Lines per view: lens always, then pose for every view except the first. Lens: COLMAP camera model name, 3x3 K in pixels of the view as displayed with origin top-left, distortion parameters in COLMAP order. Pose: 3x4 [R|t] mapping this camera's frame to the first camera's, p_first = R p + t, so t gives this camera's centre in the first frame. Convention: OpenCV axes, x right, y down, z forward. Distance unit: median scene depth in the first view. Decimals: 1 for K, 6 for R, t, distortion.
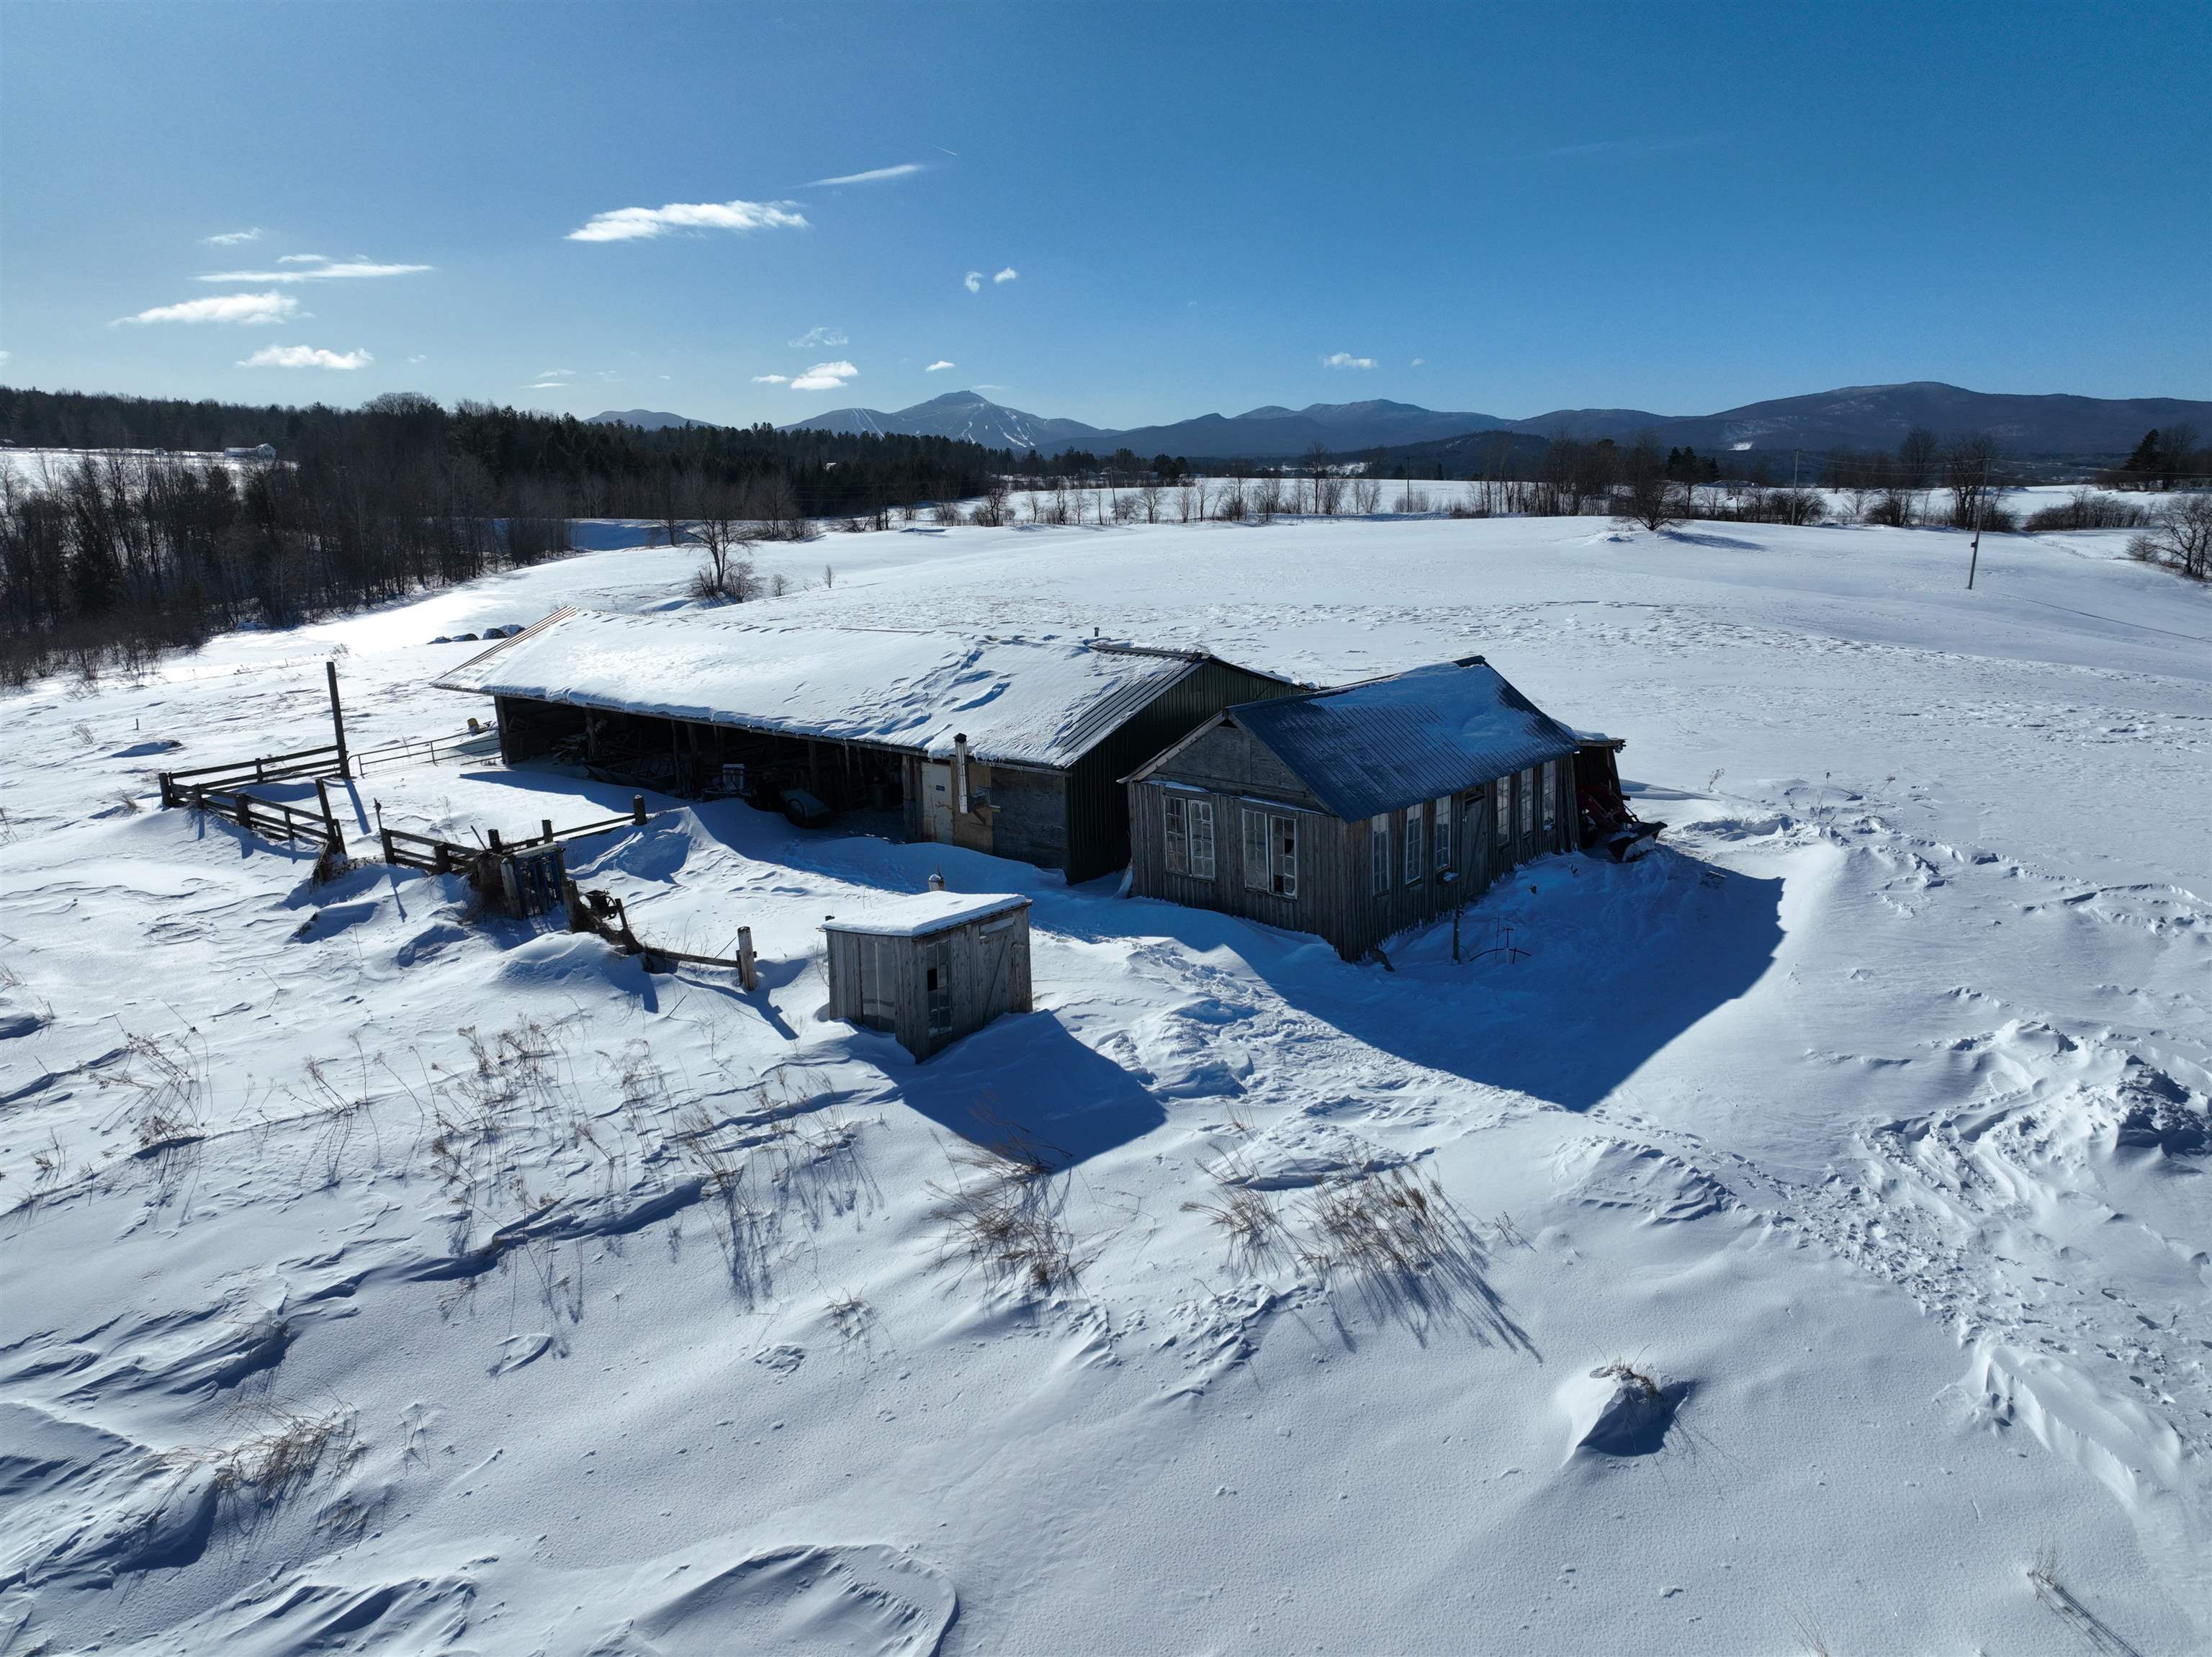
lens RADIAL K [[1552.7, 0, 1098.2], [0, 1552.7, 834.0], [0, 0, 1]] dist [0.003217, 0.017827]
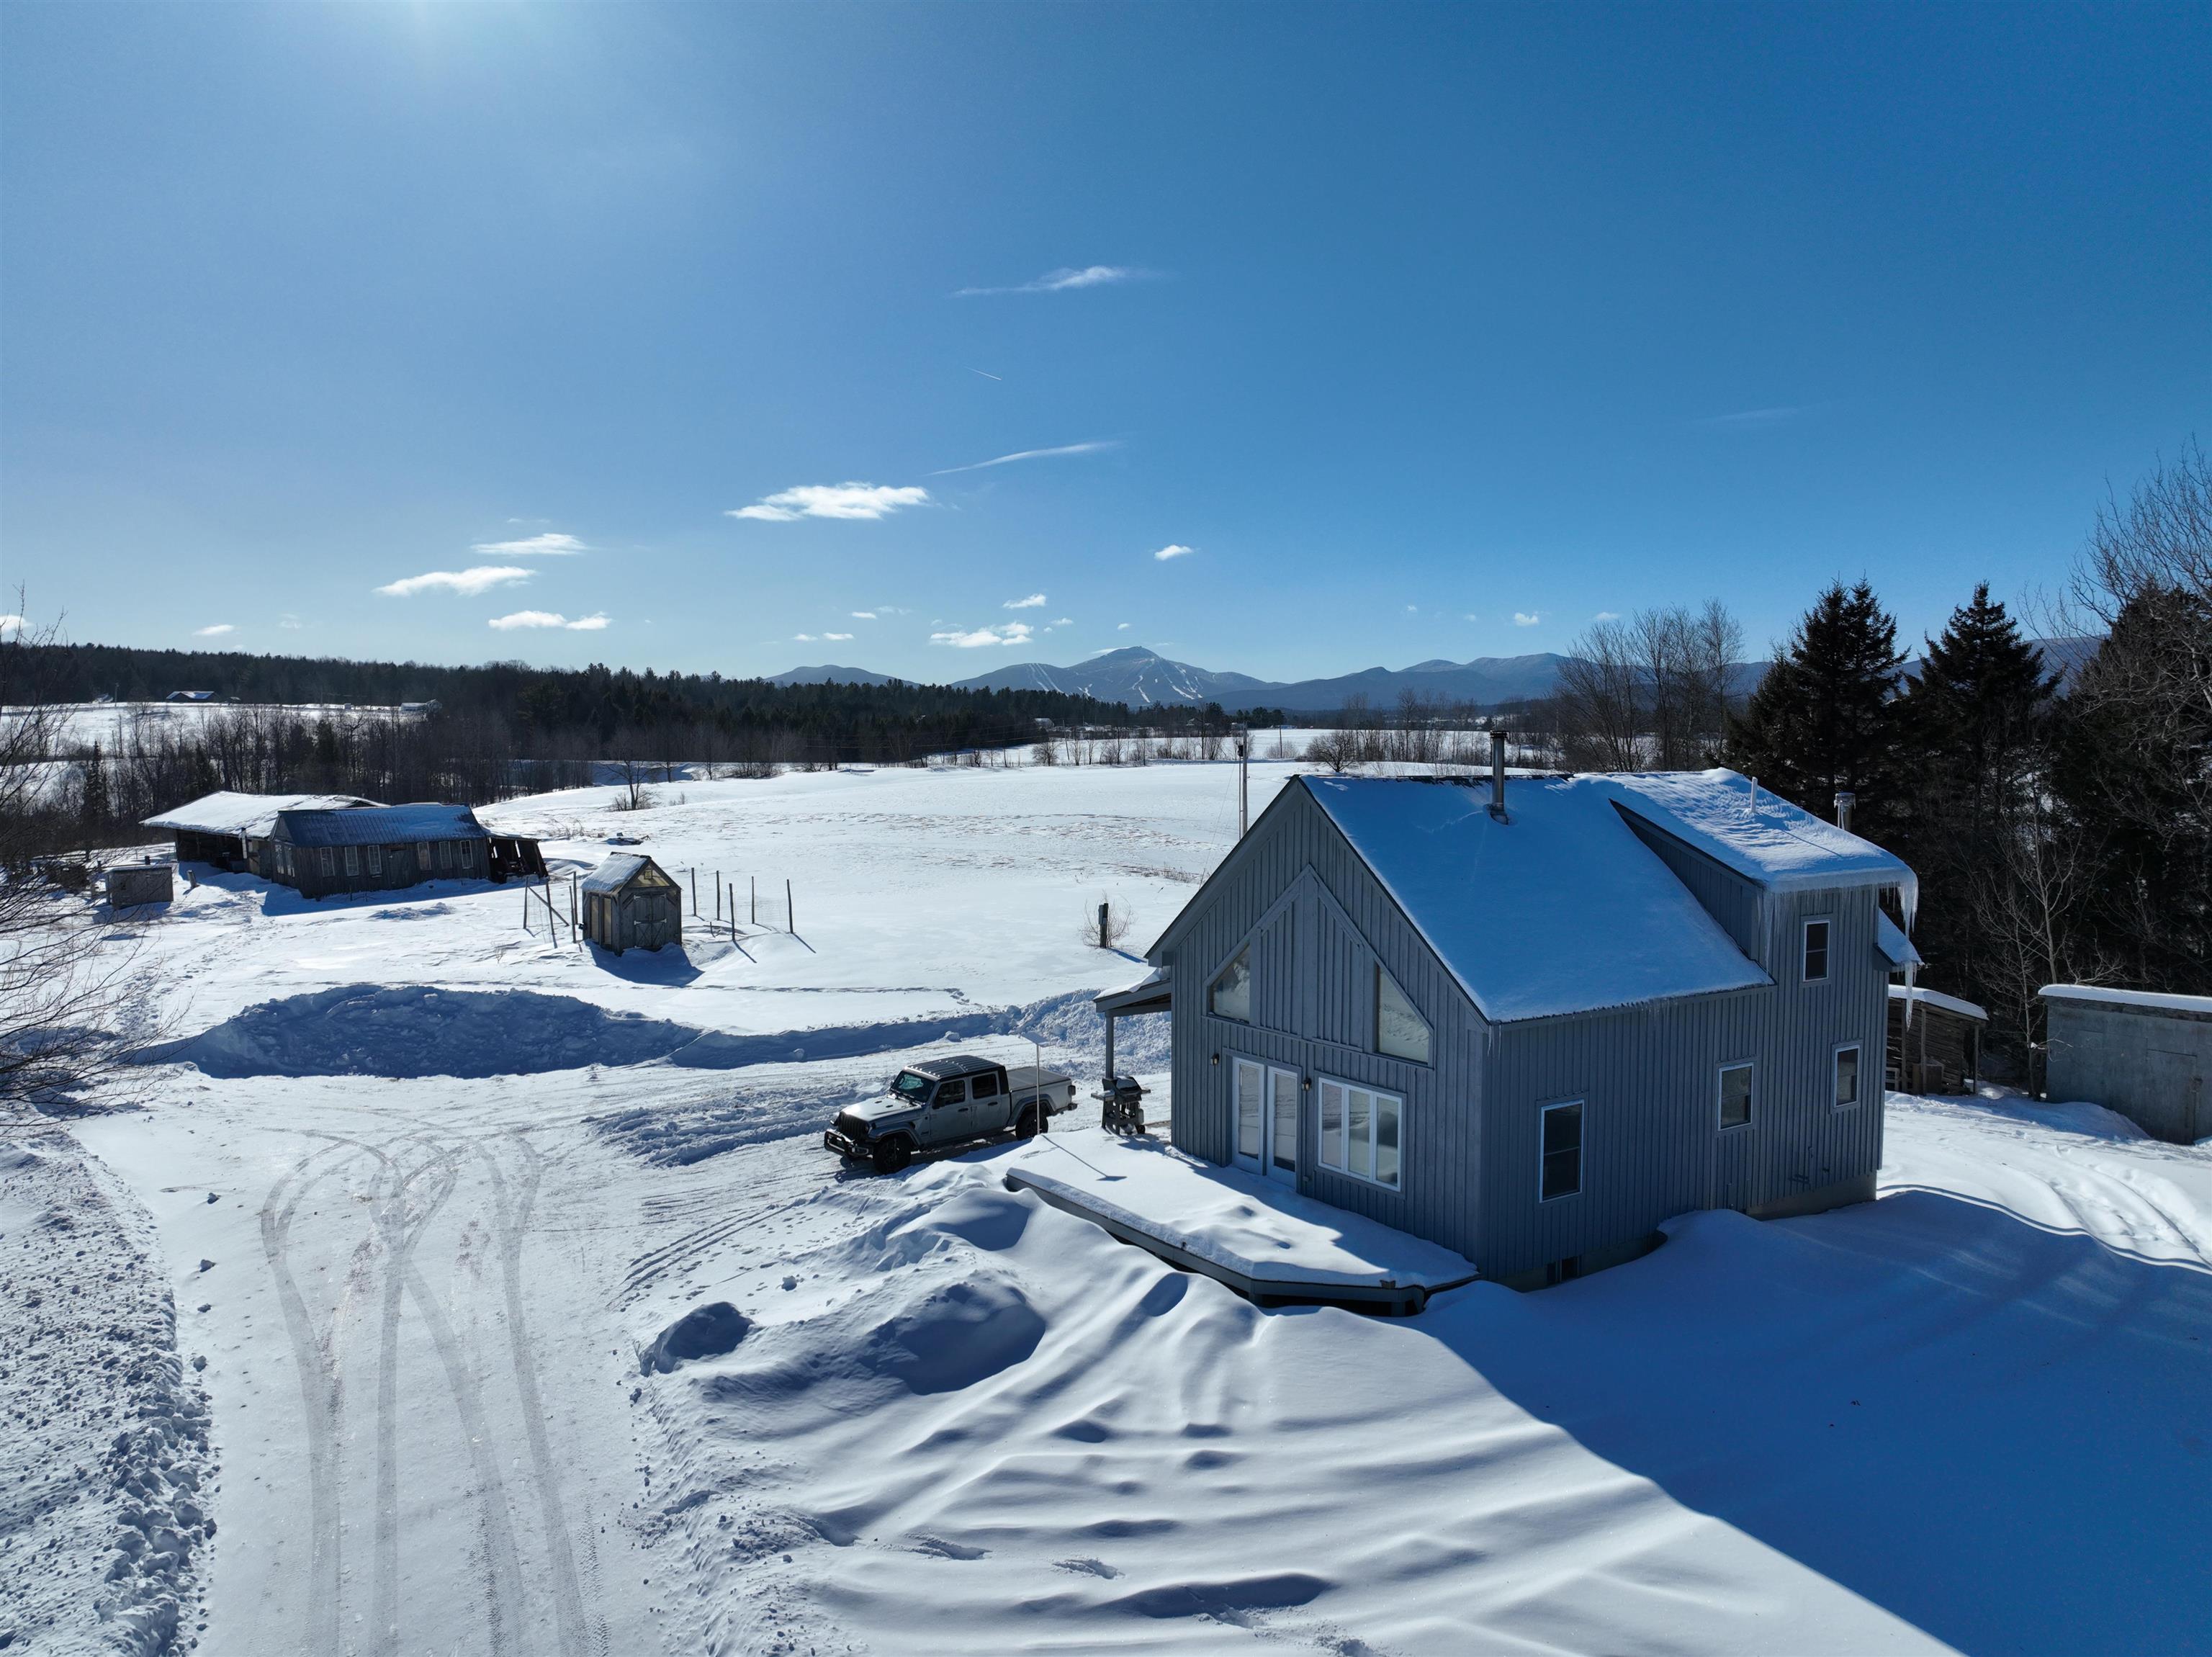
lens RADIAL K [[1552.7, 0, 1105.6], [0, 1552.7, 832.5], [0, 0, 1]] dist [0.003217, 0.017827]
pose [[0.994413, 0.009253, -0.105153, 0.192282], [-0.025747, 0.987327, -0.156599, 0.037326], [0.102372, 0.158432, 0.982049, -0.167062]]
